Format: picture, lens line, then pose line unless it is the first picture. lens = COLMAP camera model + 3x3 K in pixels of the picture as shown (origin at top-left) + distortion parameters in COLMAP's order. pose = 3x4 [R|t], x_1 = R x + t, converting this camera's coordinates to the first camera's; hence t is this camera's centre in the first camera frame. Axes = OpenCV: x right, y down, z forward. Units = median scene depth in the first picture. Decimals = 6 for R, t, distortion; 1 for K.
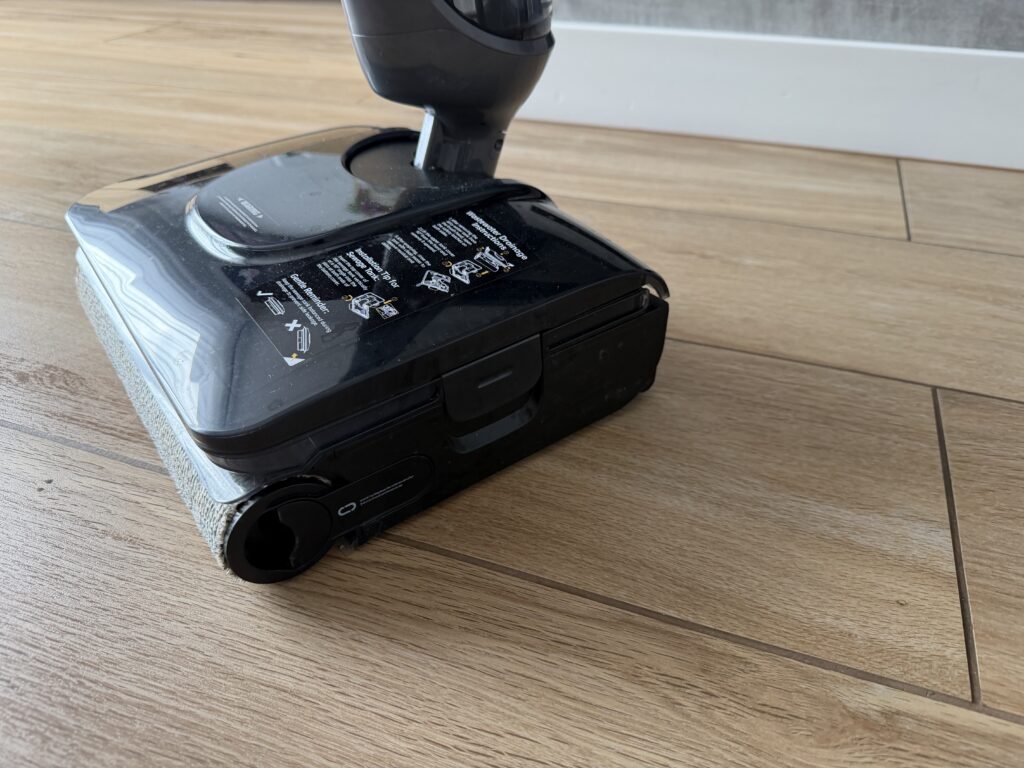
lens RADIAL K [[760.2, 0, 510.7], [0, 760.2, 346.0], [0, 0, 1]] dist [-0.018987, -0.004783]
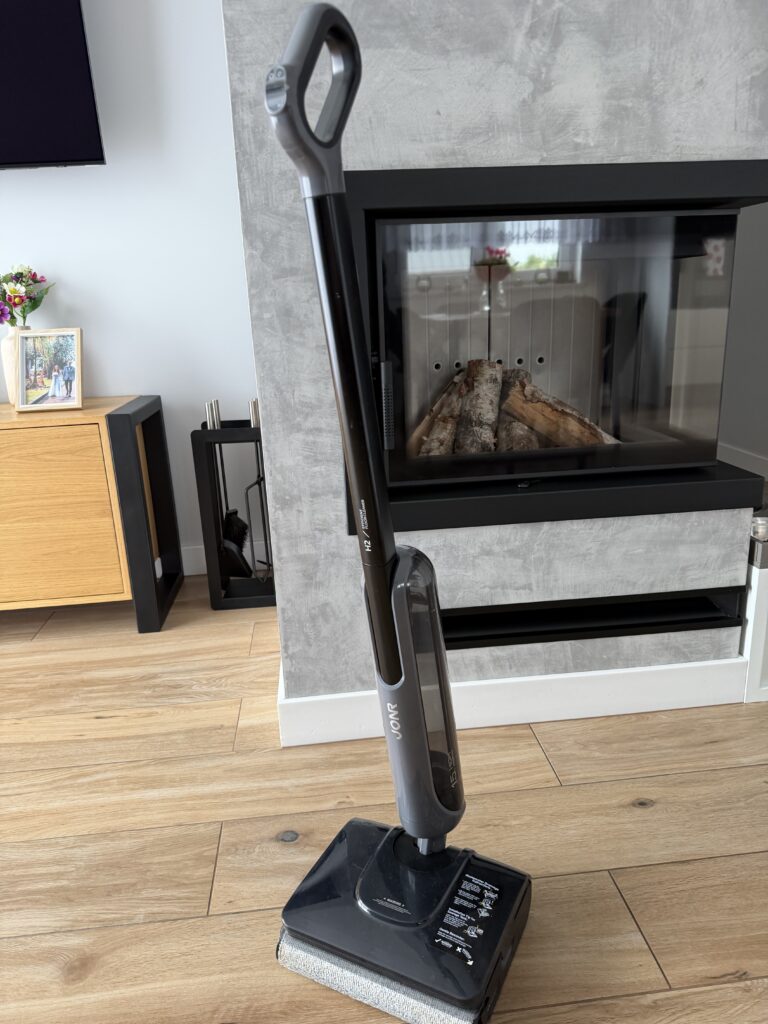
lens RADIAL K [[721.1, 0, 384.8], [0, 721.1, 506.4], [0, 0, 1]] dist [0.136213, -0.191490]
pose [[0.890731, -0.149231, 0.429335, -1.418770], [0.273041, 0.930824, -0.242931, -0.950181], [-0.363382, 0.333612, 0.869860, -1.890398]]
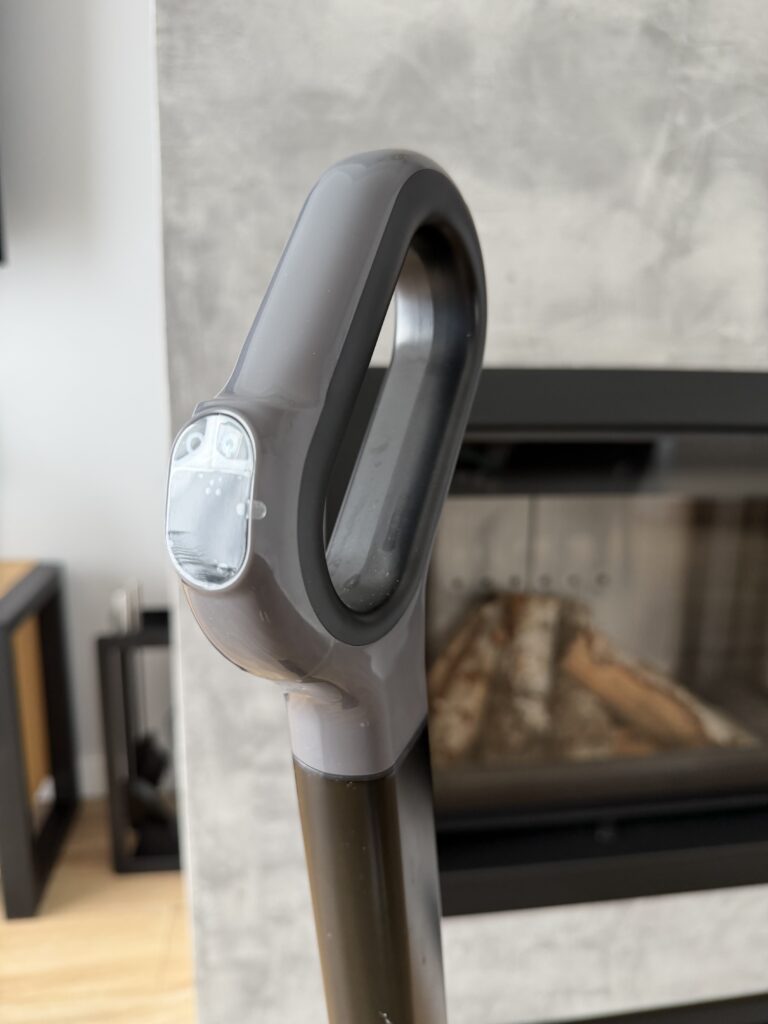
lens RADIAL K [[769.2, 0, 384.0], [0, 769.2, 512.0], [0, 0, 1]] dist [-0.032050, -0.003531]
pose [[0.869289, -0.077965, 0.488116, -0.820734], [0.248260, 0.922766, -0.294737, -2.351419], [-0.427438, 0.377392, 0.821506, -0.907574]]
